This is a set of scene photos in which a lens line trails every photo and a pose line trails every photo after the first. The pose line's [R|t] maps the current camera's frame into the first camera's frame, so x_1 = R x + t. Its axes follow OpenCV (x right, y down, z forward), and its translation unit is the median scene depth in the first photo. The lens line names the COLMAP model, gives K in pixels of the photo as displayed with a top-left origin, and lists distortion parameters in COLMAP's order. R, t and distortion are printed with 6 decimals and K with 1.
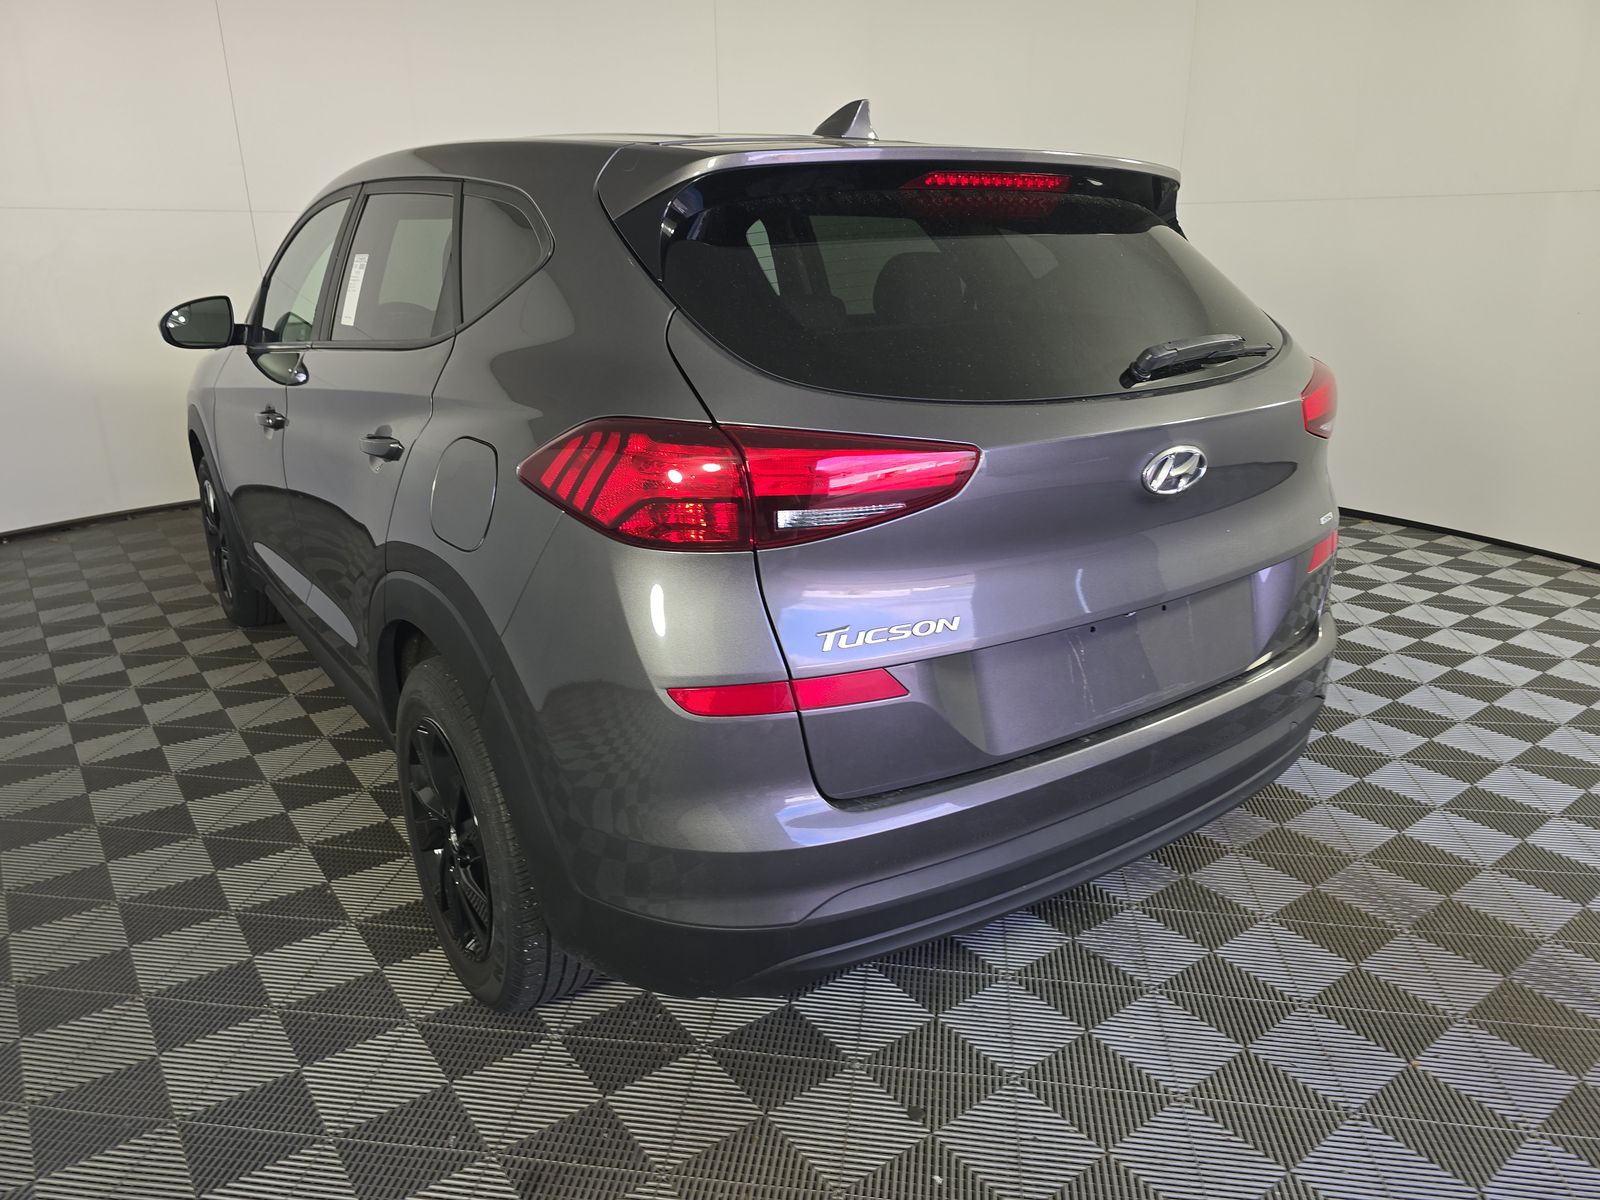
lens RADIAL K [[1074.0, 0, 820.2], [0, 1074.0, 601.0], [0, 0, 1]] dist [-0.000489, -0.000740]
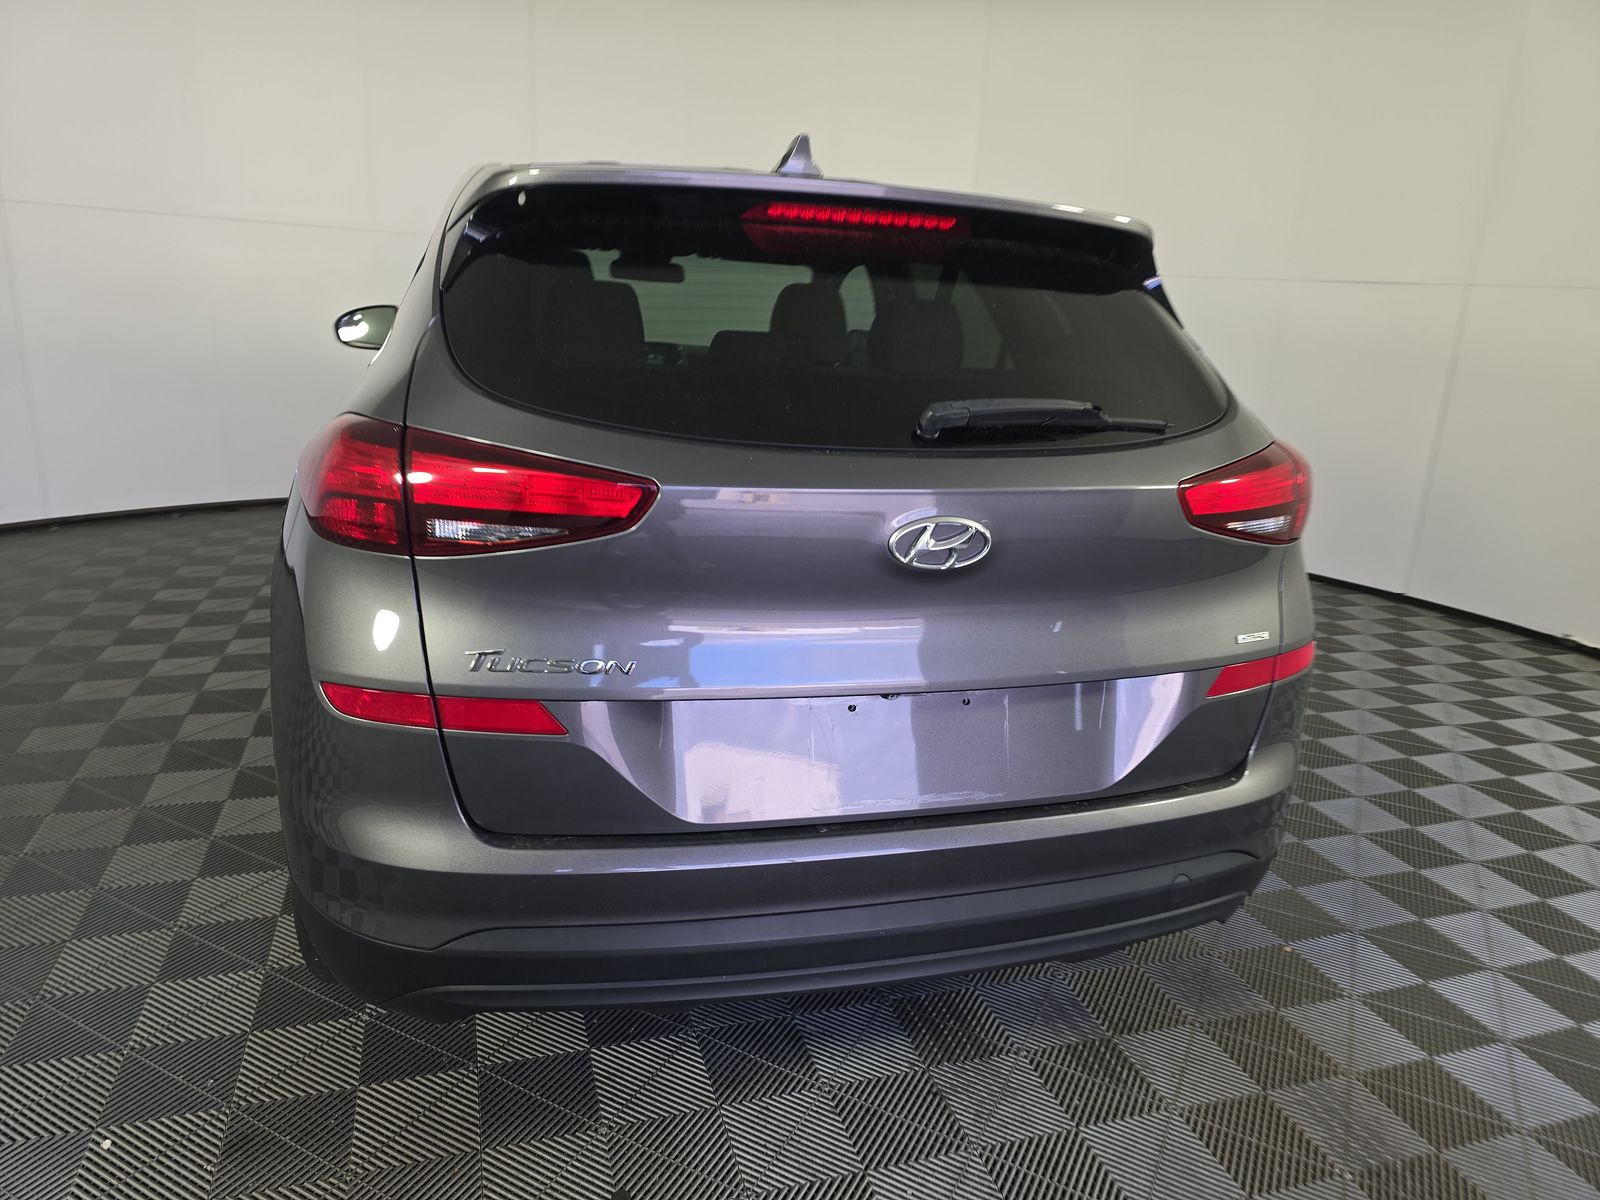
lens RADIAL K [[1074.0, 0, 820.2], [0, 1074.0, 601.0], [0, 0, 1]] dist [-0.000489, -0.000740]
pose [[0.943381, 0.147343, -0.297192, 0.385030], [-0.163758, 0.986014, -0.030969, -0.024993], [0.288472, 0.077883, 0.954316, 0.107925]]
